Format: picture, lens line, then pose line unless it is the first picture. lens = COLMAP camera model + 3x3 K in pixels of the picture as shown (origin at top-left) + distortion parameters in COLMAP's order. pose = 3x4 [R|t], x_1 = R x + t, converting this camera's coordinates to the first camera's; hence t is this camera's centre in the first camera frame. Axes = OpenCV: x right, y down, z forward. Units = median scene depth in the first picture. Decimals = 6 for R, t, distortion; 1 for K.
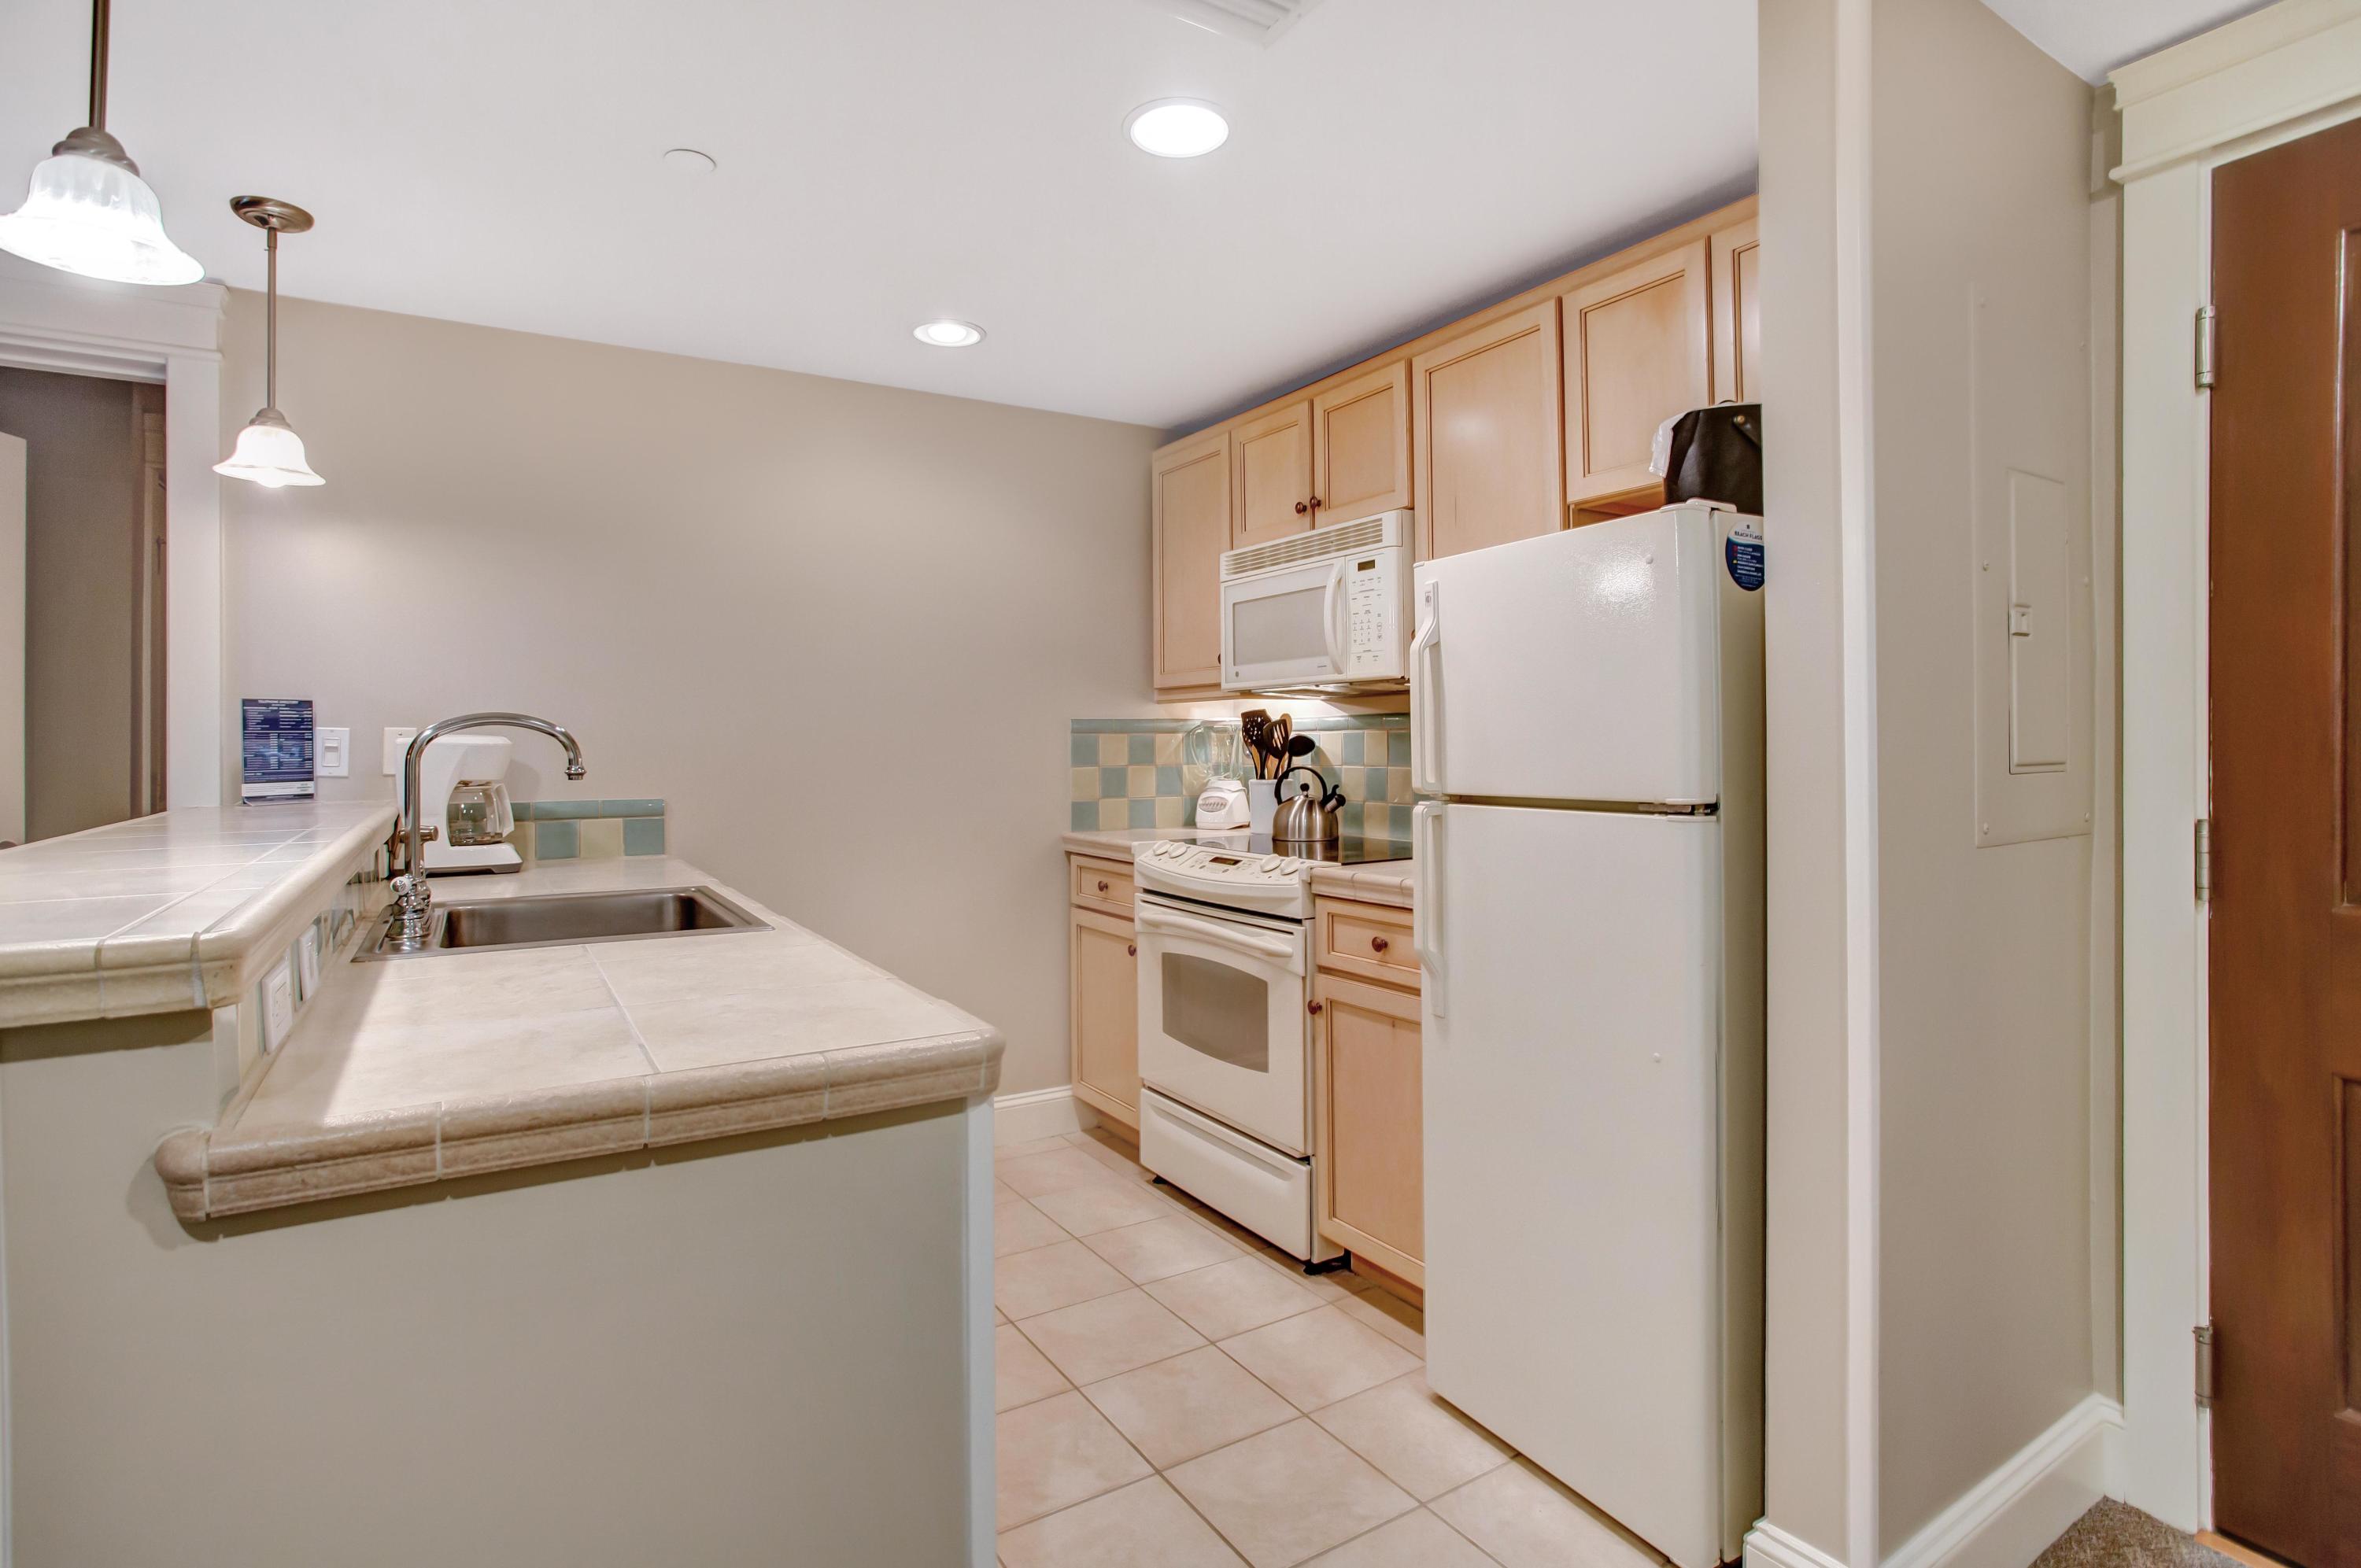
lens RADIAL K [[1190.0, 0, 1219.3], [0, 1190.0, 757.2], [0, 0, 1]] dist [-0.044347, 0.019674]
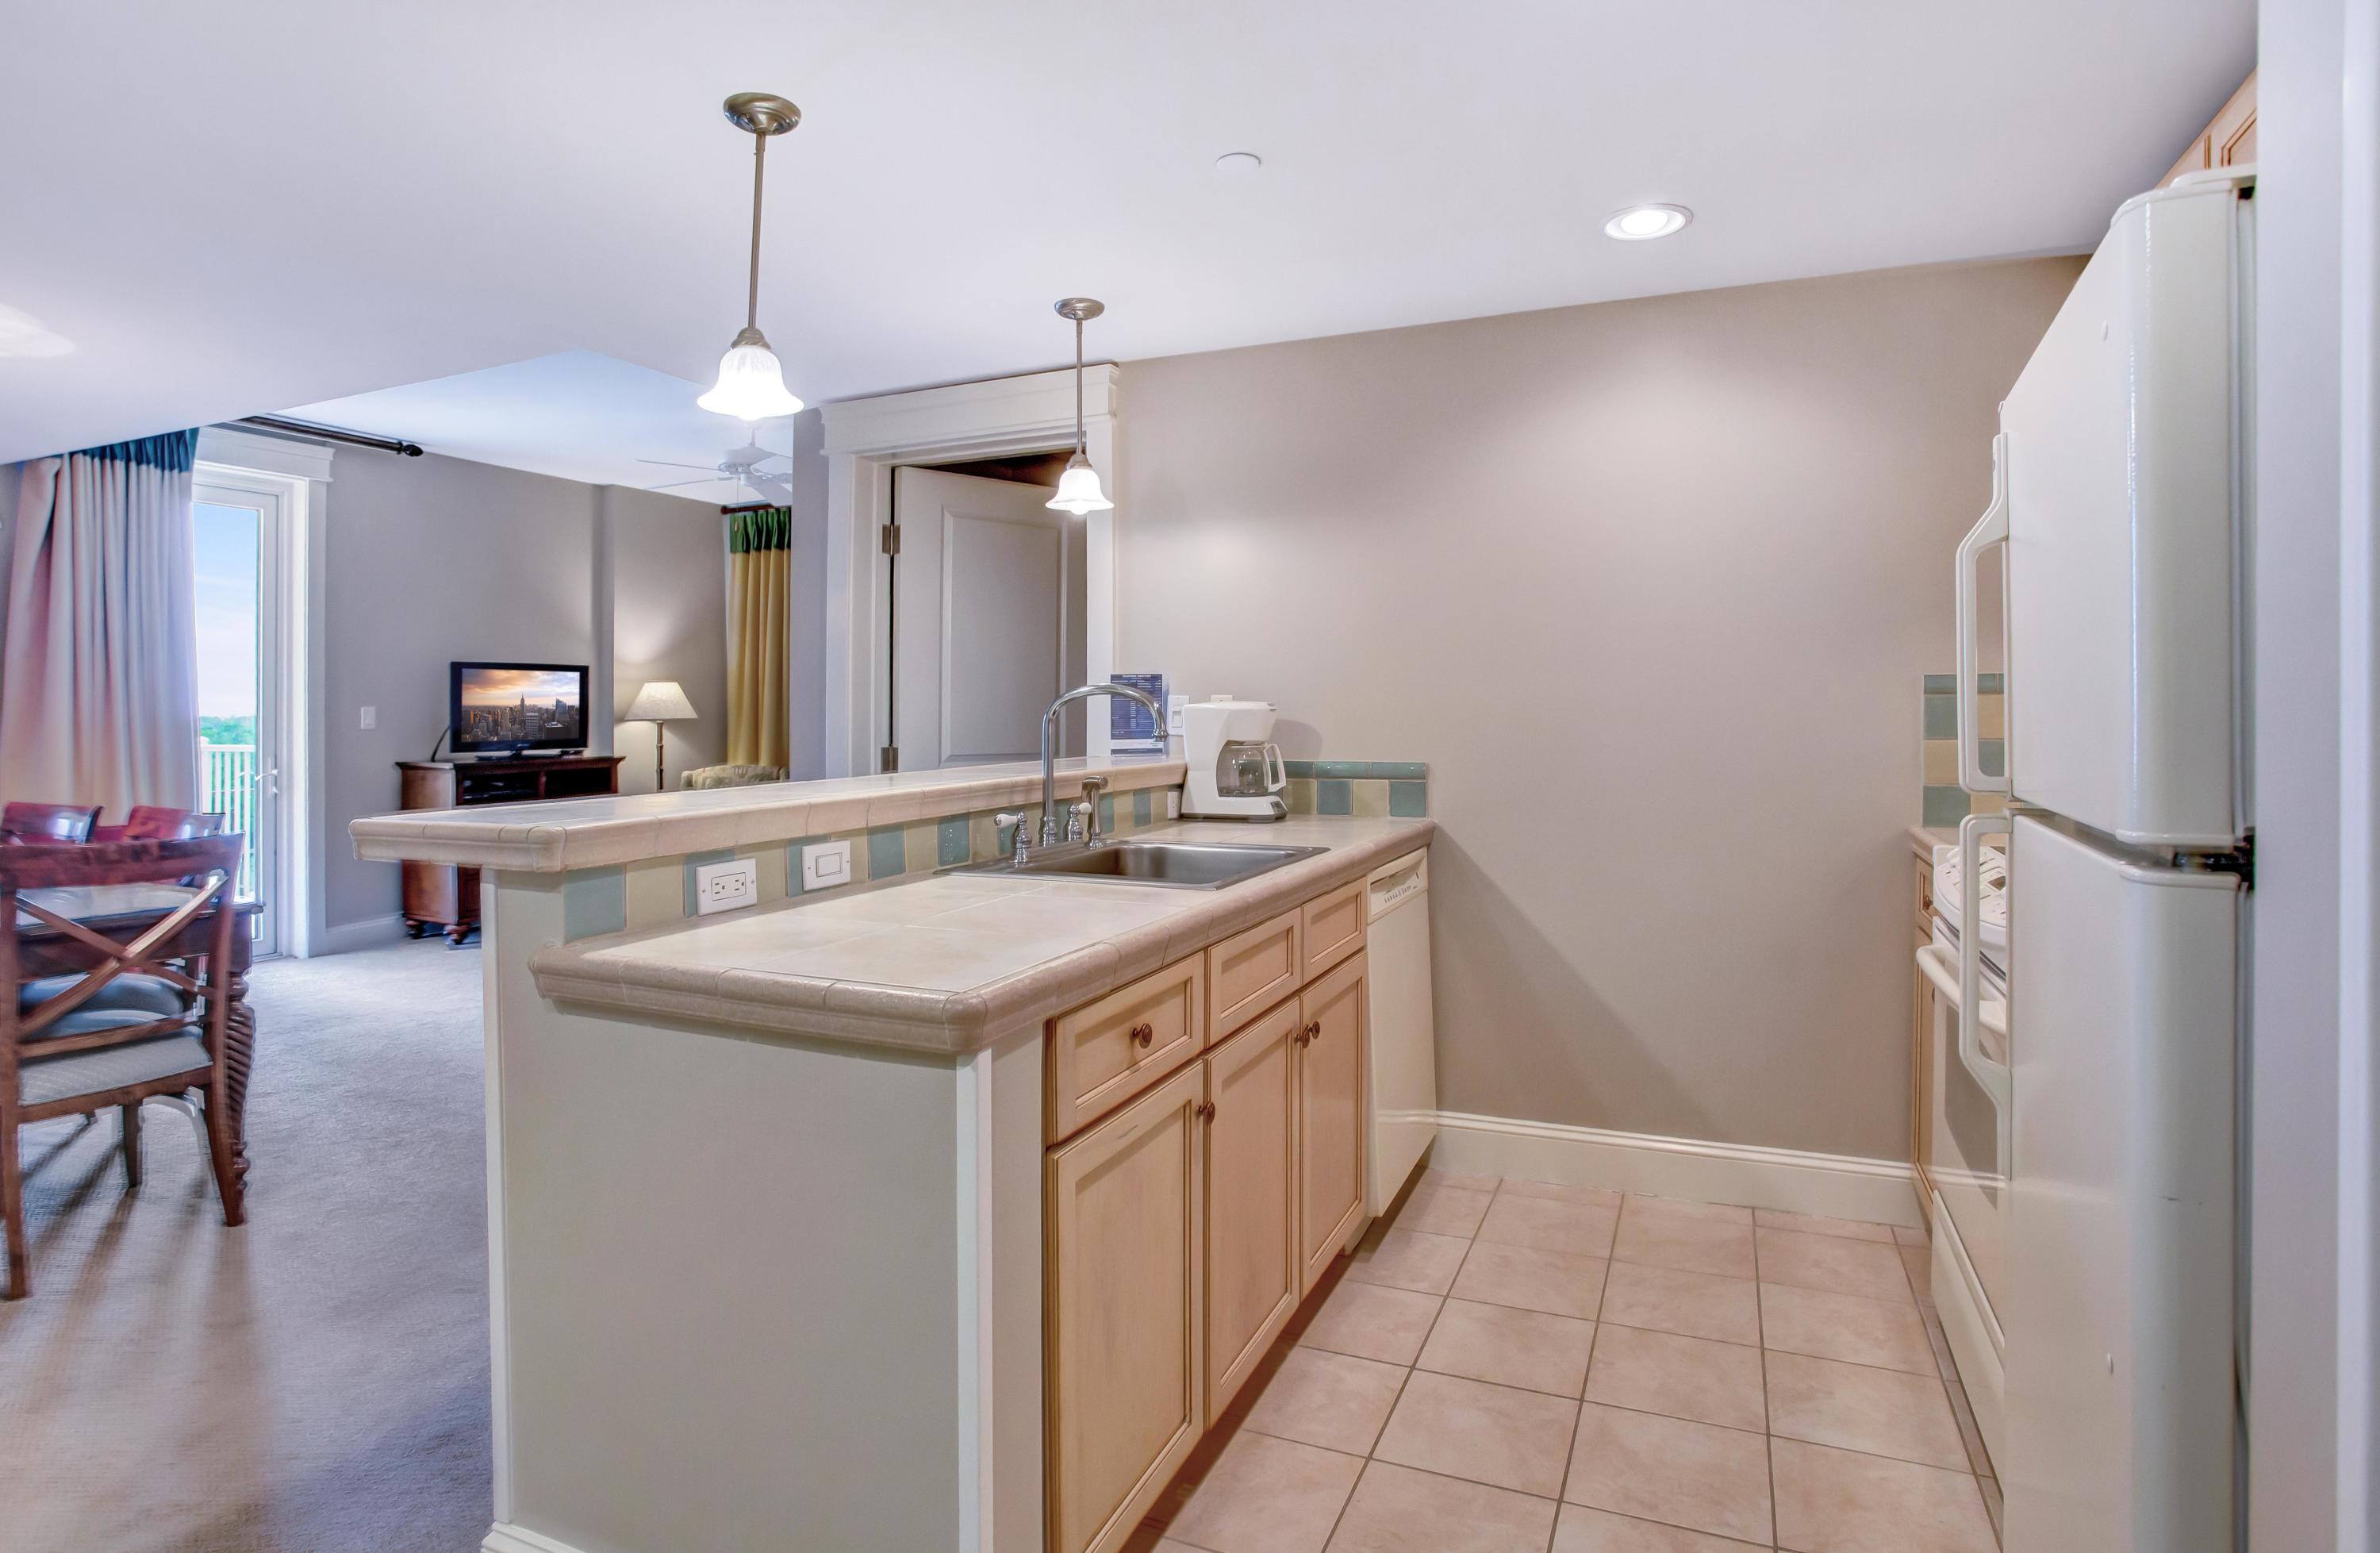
lens RADIAL K [[1259.4, 0, 1152.5], [0, 1259.4, 722.3], [0, 0, 1]] dist [-0.045918, 0.000555]
pose [[0.545028, 0.009116, -0.838369, 0.333854], [-0.006791, 0.999956, 0.006459, -0.005261], [0.838391, 0.002173, 0.545066, 0.227374]]
